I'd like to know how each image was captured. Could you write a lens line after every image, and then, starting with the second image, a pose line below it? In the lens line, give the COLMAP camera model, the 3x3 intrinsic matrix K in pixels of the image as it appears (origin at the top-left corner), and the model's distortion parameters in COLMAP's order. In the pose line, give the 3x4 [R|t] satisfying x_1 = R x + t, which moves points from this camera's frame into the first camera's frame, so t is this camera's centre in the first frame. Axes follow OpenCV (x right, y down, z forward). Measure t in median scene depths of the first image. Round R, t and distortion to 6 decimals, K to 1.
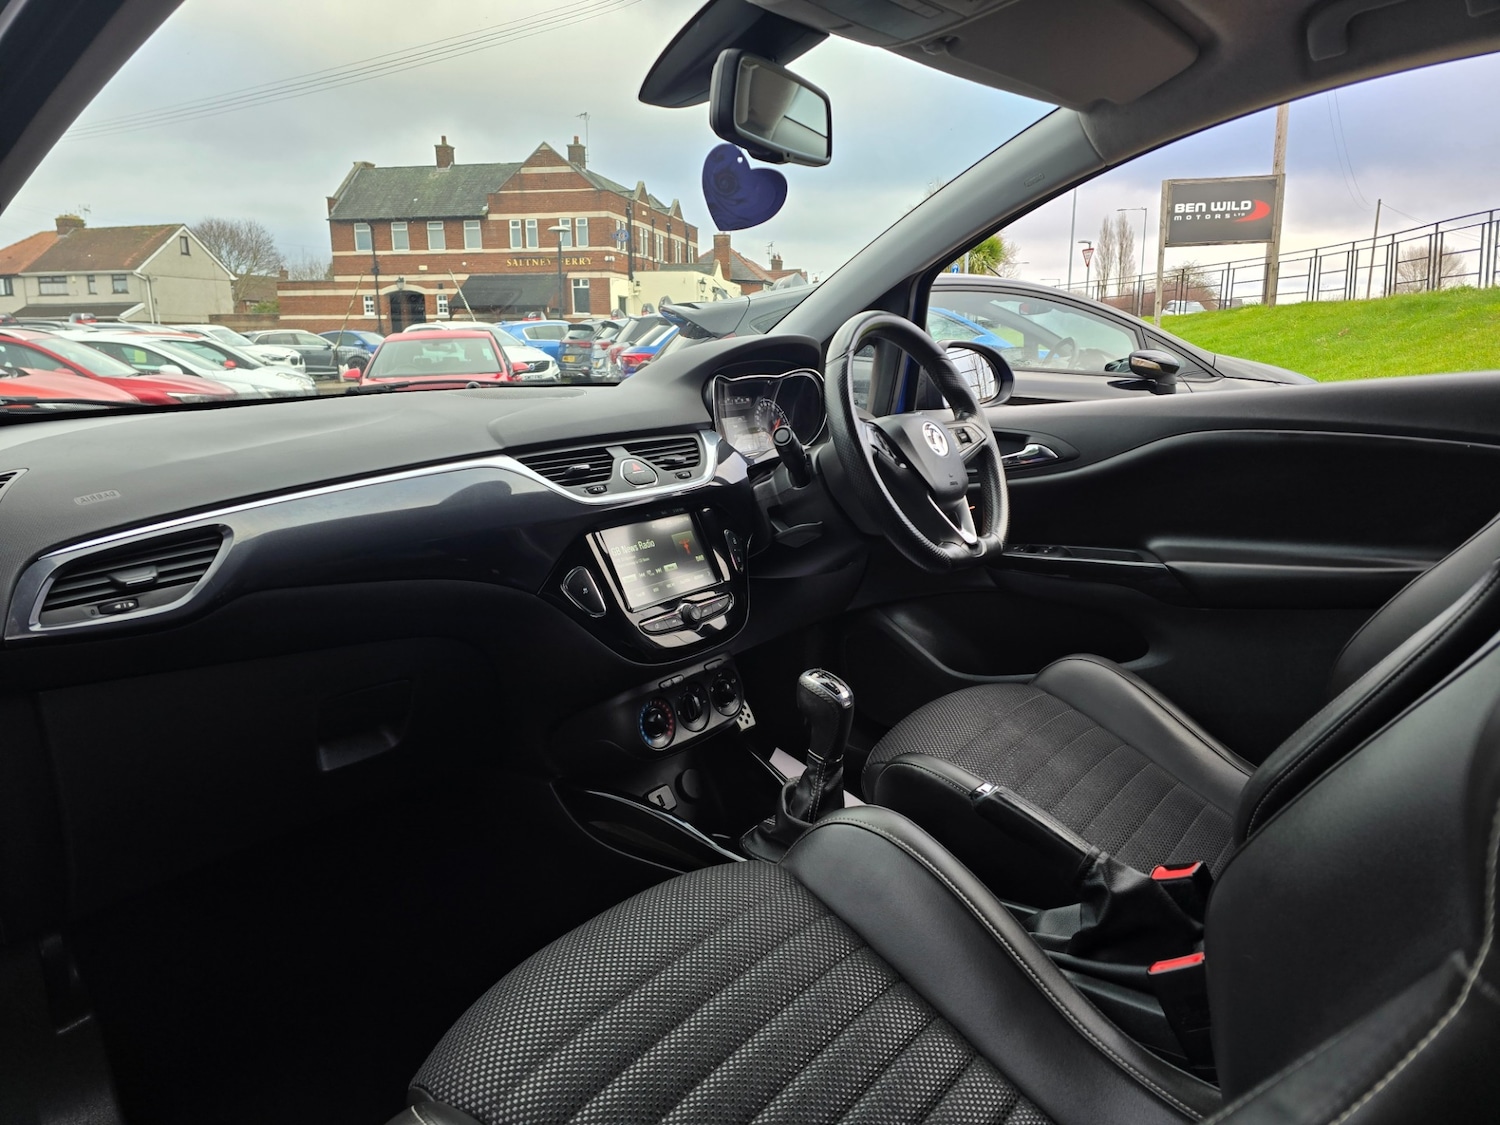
lens RADIAL K [[1499.1, 0, 771.9], [0, 1499.1, 563.3], [0, 0, 1]] dist [0.092564, -0.134196]
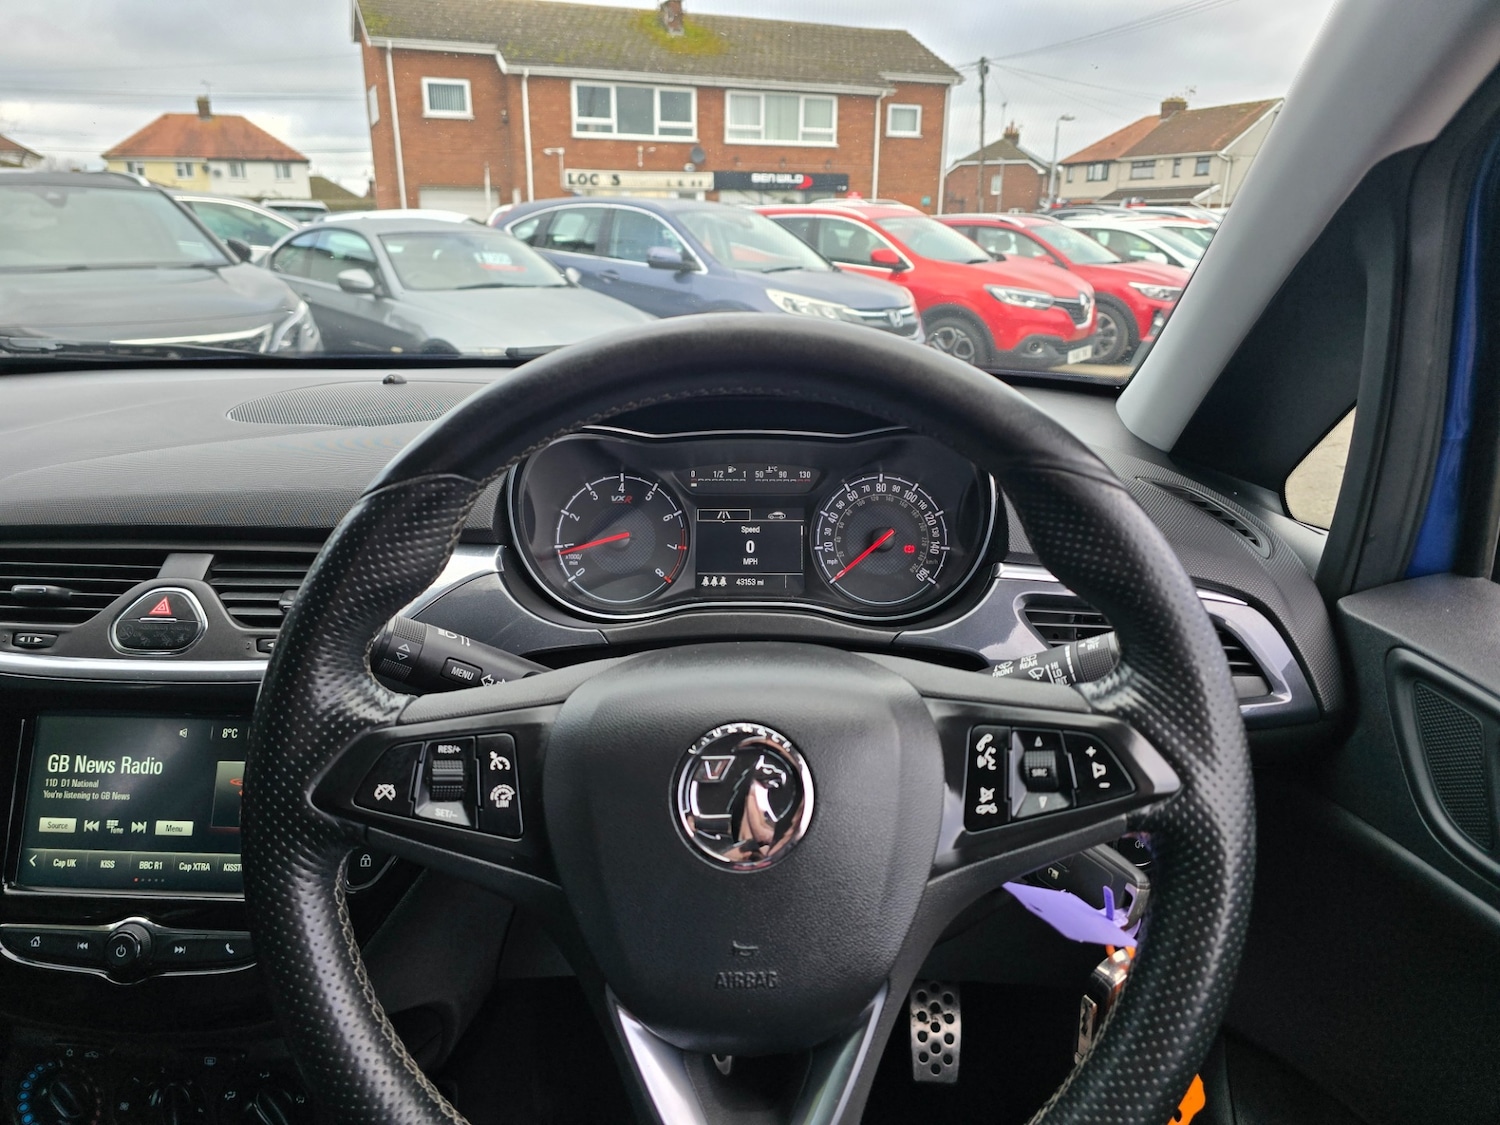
lens RADIAL K [[1112.1, 0, 638.1], [0, 1112.1, 563.6], [0, 0, 1]] dist [0.007049, 0.005280]
pose [[0.476439, 0.278392, -0.833968, 0.226911], [-0.135424, 0.960463, 0.243251, -0.151059], [0.868715, -0.002955, 0.495304, 0.770692]]
